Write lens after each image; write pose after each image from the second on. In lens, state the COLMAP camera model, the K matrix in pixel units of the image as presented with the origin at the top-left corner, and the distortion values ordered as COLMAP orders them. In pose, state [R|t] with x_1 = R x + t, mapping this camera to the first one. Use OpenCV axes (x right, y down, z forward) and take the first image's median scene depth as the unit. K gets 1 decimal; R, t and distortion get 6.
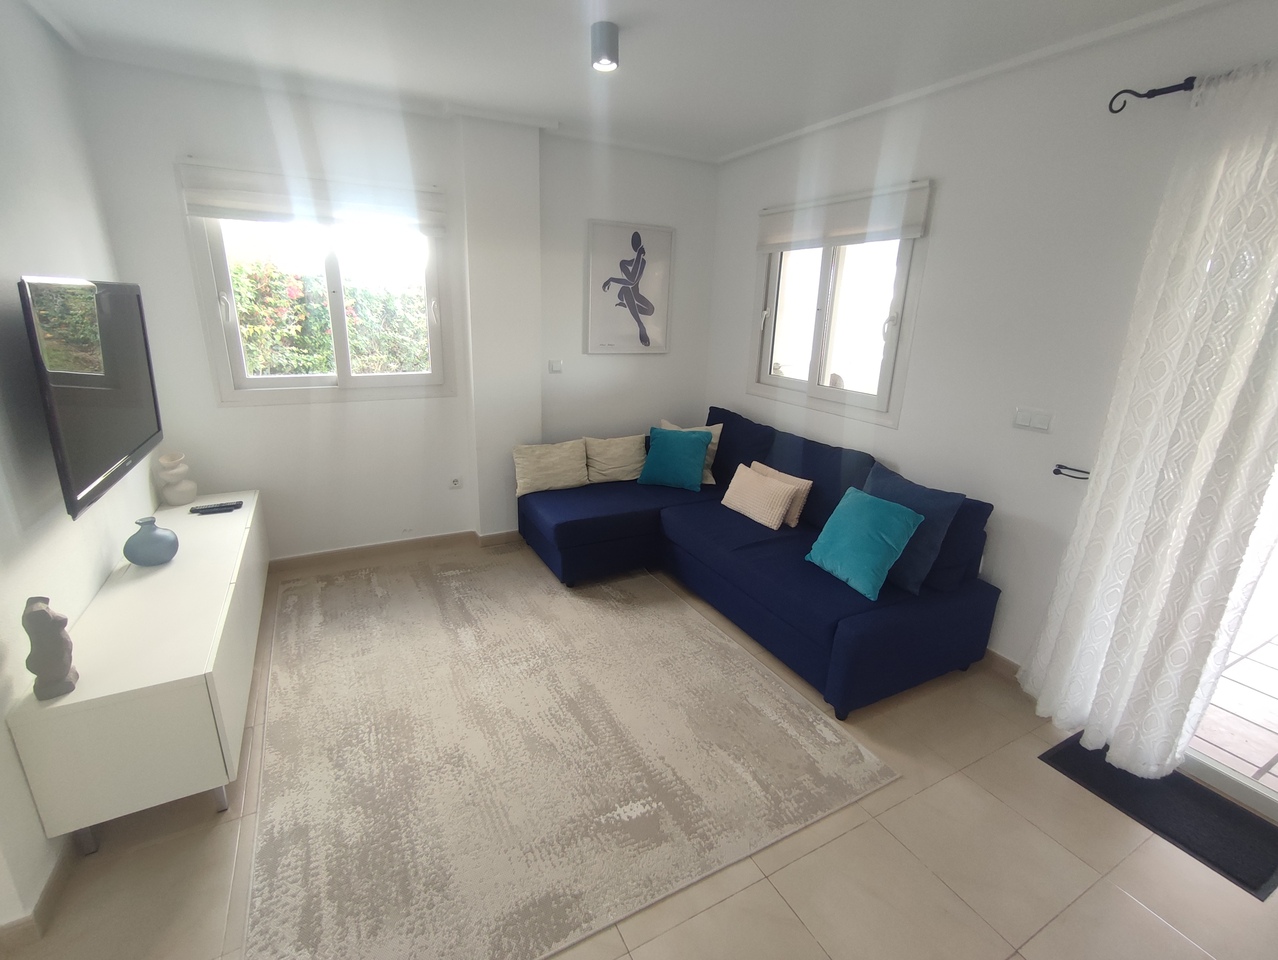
lens RADIAL K [[577.6, 0, 633.3], [0, 577.6, 480.6], [0, 0, 1]] dist [-0.038464, 0.021750]
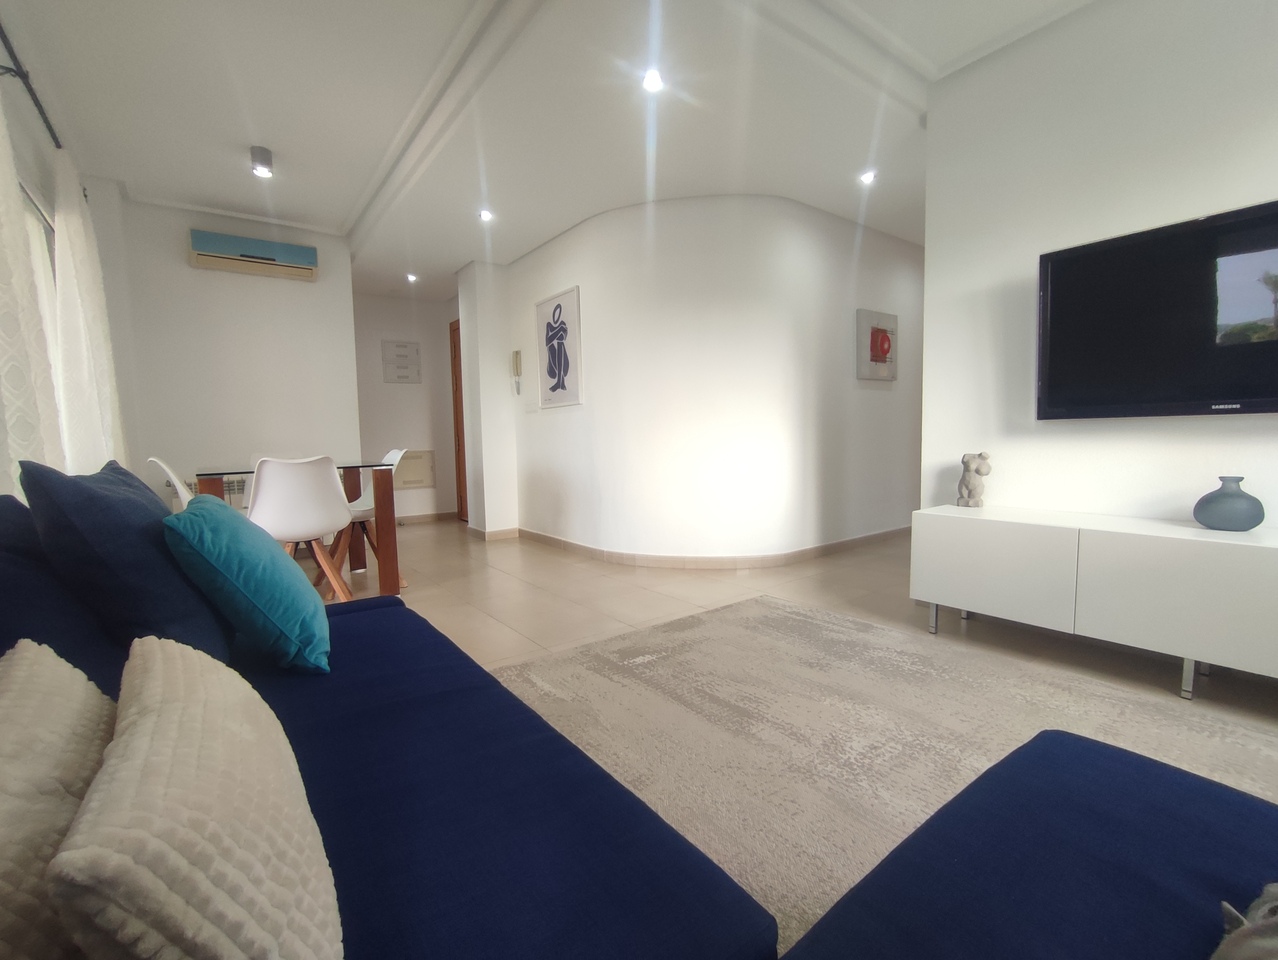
lens RADIAL K [[577.6, 0, 633.3], [0, 577.6, 480.6], [0, 0, 1]] dist [-0.038464, 0.021750]
pose [[-0.988555, 0.004677, -0.150787, 0.142960], [-0.050710, 0.931056, 0.361335, -0.160265], [0.142082, 0.364846, -0.920163, 1.396775]]
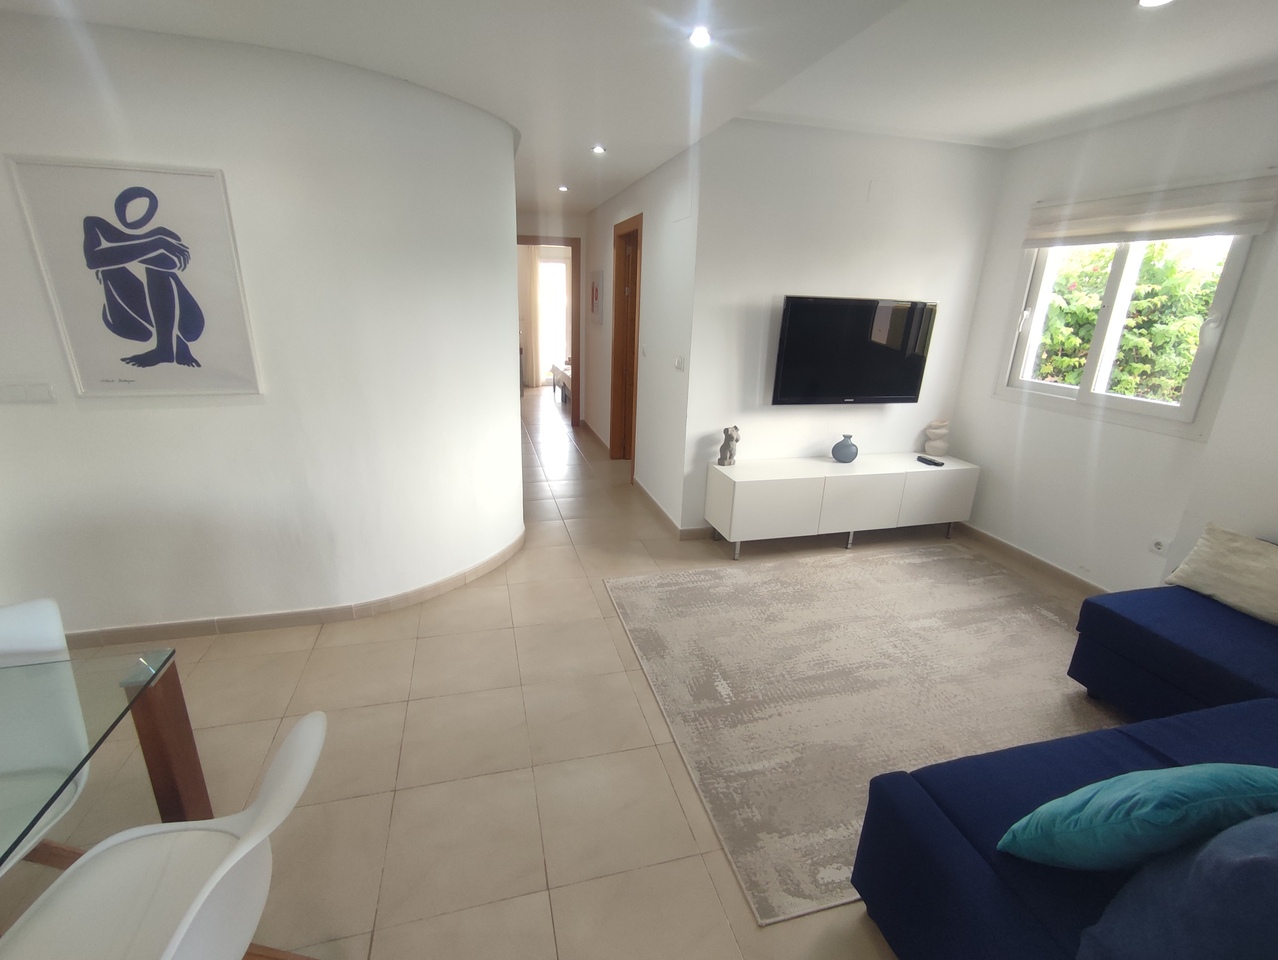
lens RADIAL K [[582.0, 0, 635.9], [0, 582.0, 481.6], [0, 0, 1]] dist [-0.016871, 0.009420]
pose [[-0.219416, 0.265253, -0.938881, 0.809982], [-0.322080, 0.888687, 0.326342, -0.146061], [0.920935, 0.374000, -0.109560, 0.548281]]
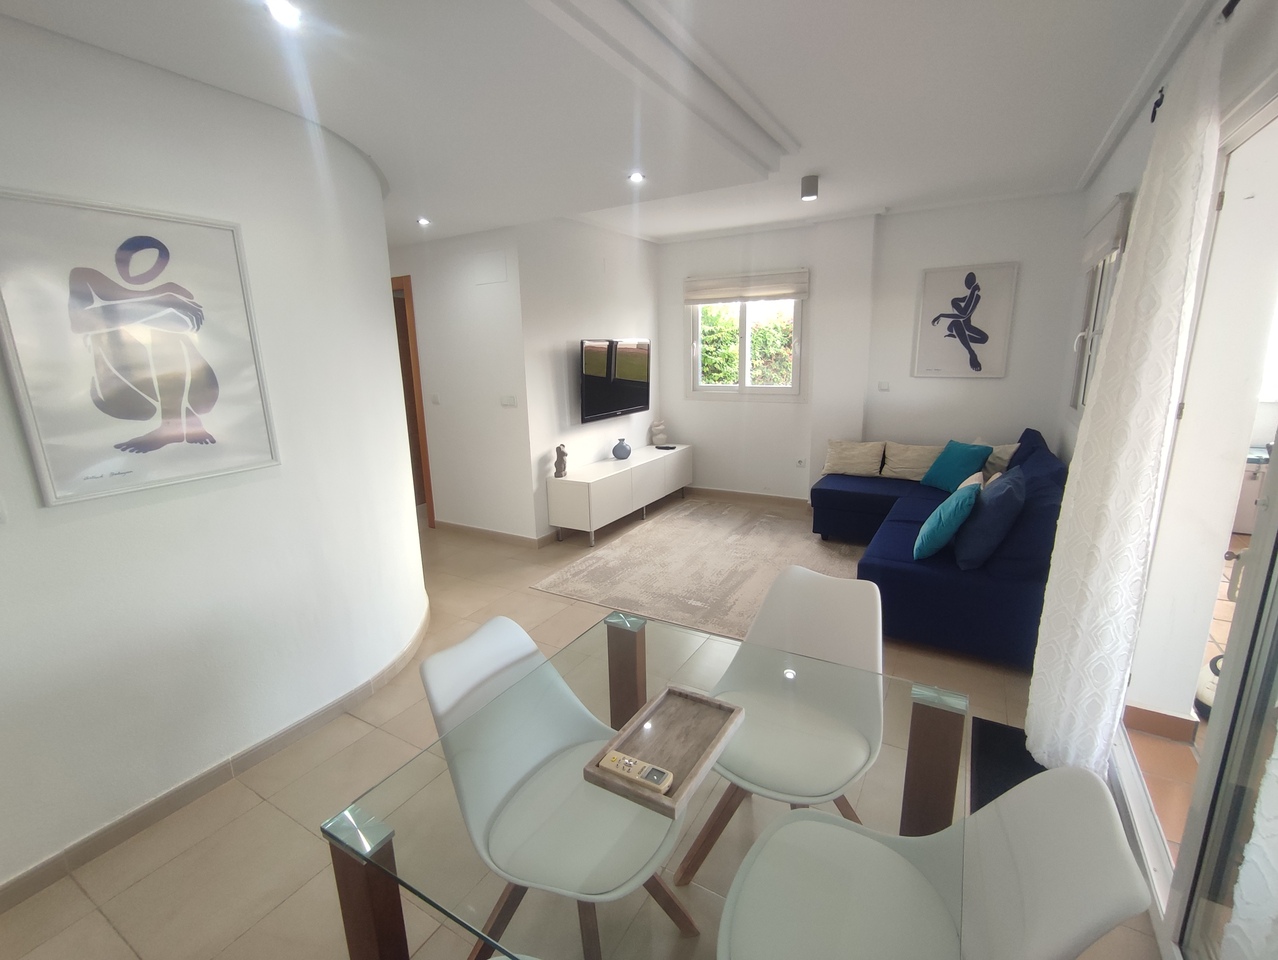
lens RADIAL K [[578.2, 0, 633.0], [0, 578.2, 480.8], [0, 0, 1]] dist [-0.054530, 0.043450]
pose [[0.515532, 0.149527, -0.843723, 0.993204], [-0.211606, 0.976376, 0.043740, 0.103021], [0.830331, 0.155987, 0.534994, -0.167906]]
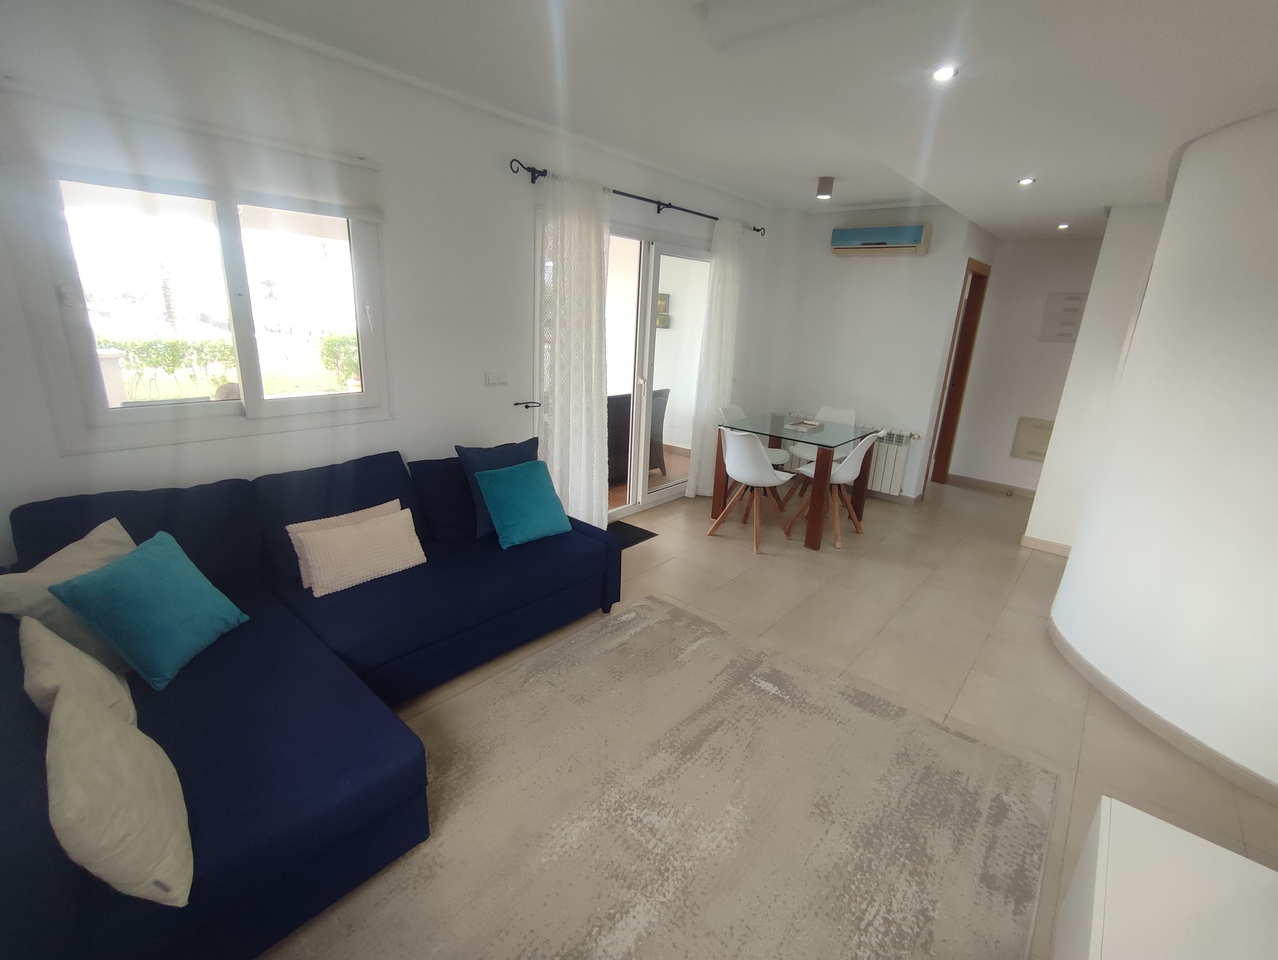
lens RADIAL K [[577.6, 0, 633.3], [0, 577.6, 480.6], [0, 0, 1]] dist [-0.038464, 0.021750]
pose [[-0.355749, -0.312129, 0.880919, -0.664678], [0.217425, 0.889078, 0.402824, -0.344120], [-0.908938, 0.334838, -0.248424, 1.028130]]
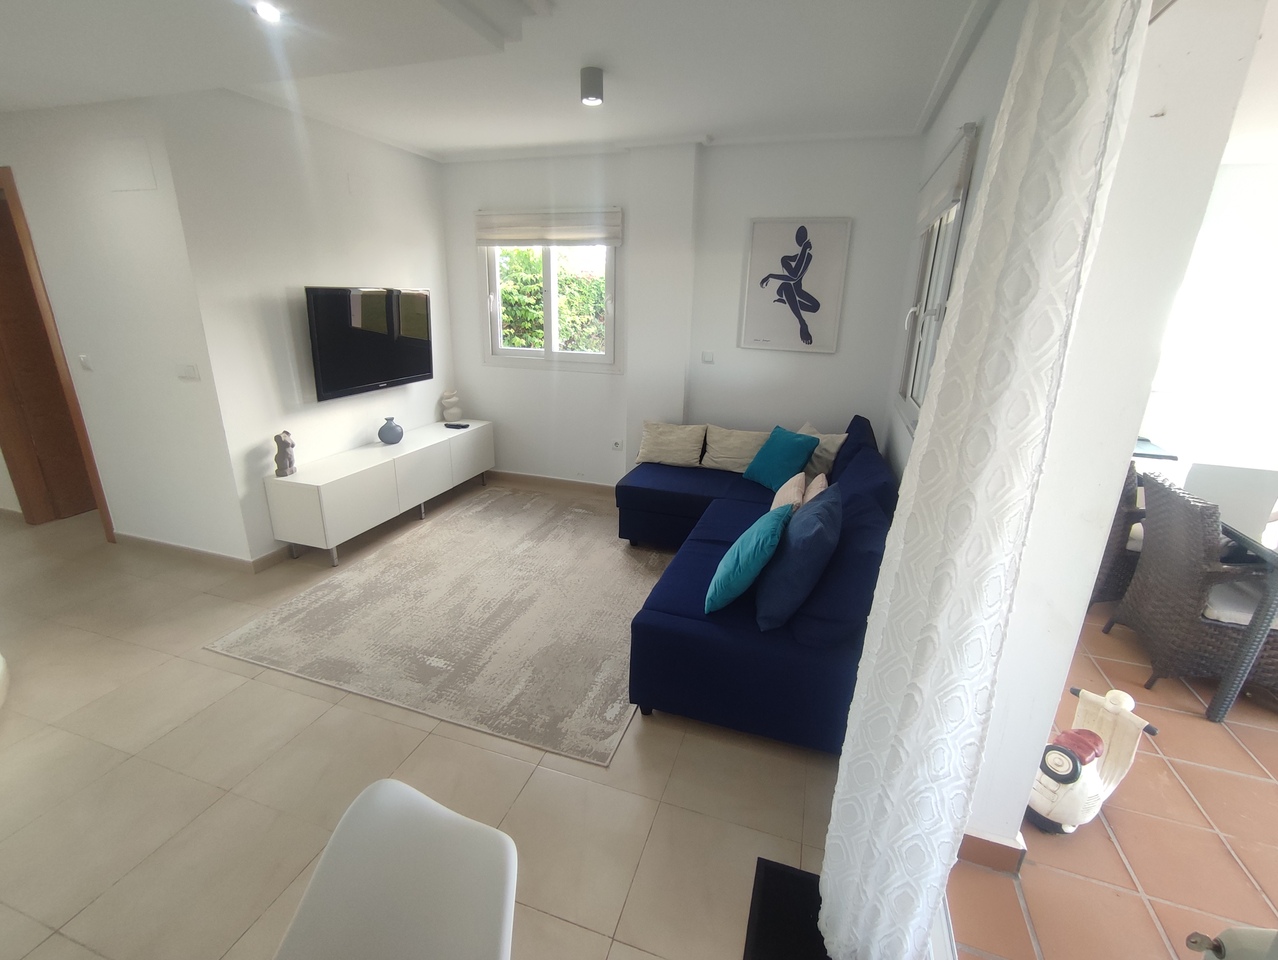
lens RADIAL K [[578.2, 0, 633.0], [0, 578.2, 480.8], [0, 0, 1]] dist [-0.054530, 0.043450]
pose [[0.686226, 0.208738, -0.696795, 0.832310], [-0.213139, 0.973596, 0.081753, -0.043277], [0.695461, 0.092413, 0.712596, 0.213173]]
